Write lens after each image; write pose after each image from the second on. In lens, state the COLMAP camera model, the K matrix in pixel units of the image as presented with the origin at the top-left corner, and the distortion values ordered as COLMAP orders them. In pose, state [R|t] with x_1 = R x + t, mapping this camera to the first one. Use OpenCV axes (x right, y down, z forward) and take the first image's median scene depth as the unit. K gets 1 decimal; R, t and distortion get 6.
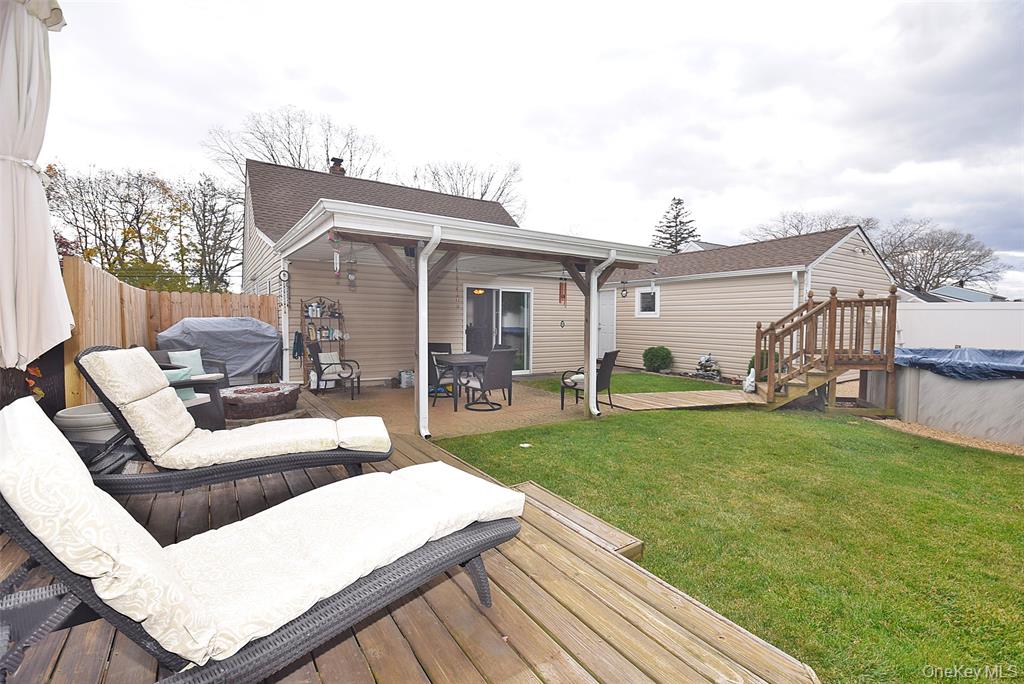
lens RADIAL K [[463.5, 0, 509.0], [0, 463.5, 356.0], [0, 0, 1]] dist [-0.001679, -0.016888]
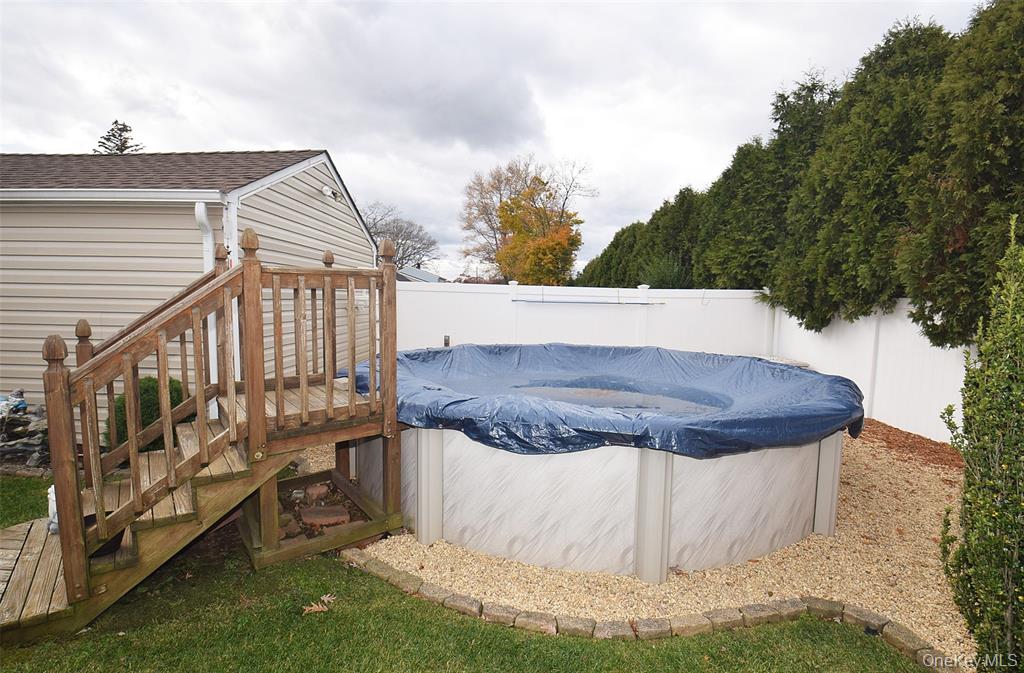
lens RADIAL K [[467.3, 0, 514.3], [0, 467.3, 343.4], [0, 0, 1]] dist [-0.032813, -0.000655]
pose [[0.546318, -0.069316, 0.834705, 0.423662], [0.042167, 0.997582, 0.055243, -0.061167], [-0.836516, 0.005017, 0.547920, 0.524904]]
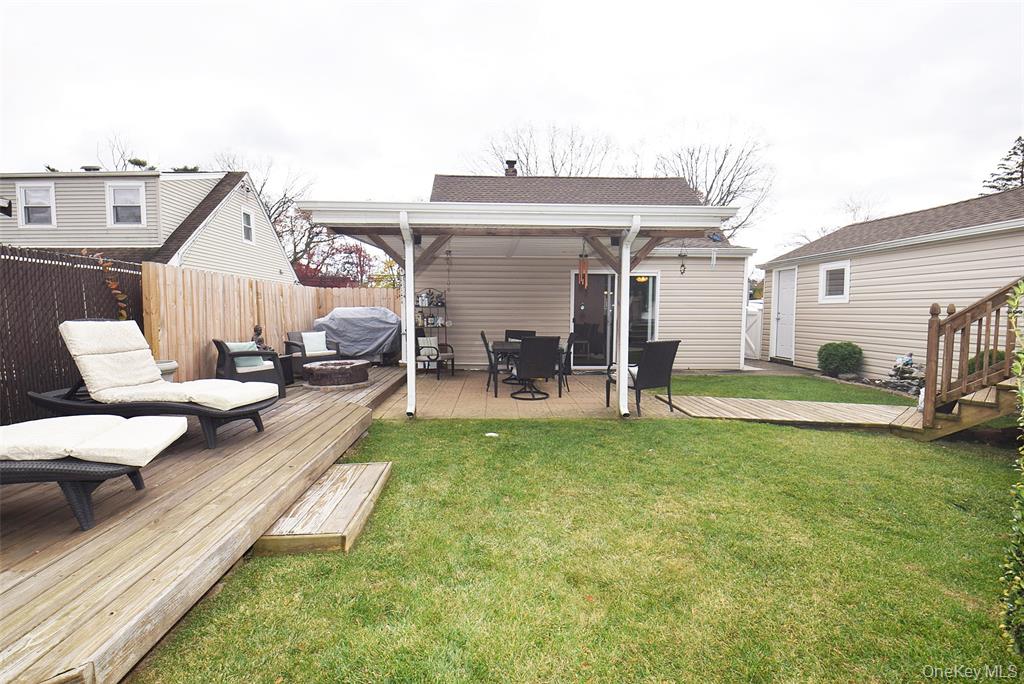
lens RADIAL K [[463.5, 0, 509.0], [0, 463.5, 356.0], [0, 0, 1]] dist [-0.001679, -0.016888]
pose [[0.852521, 0.041255, -0.521062, 0.341802], [-0.035229, 0.999149, 0.021467, 0.006384], [0.521504, 0.000056, 0.853249, 0.129914]]
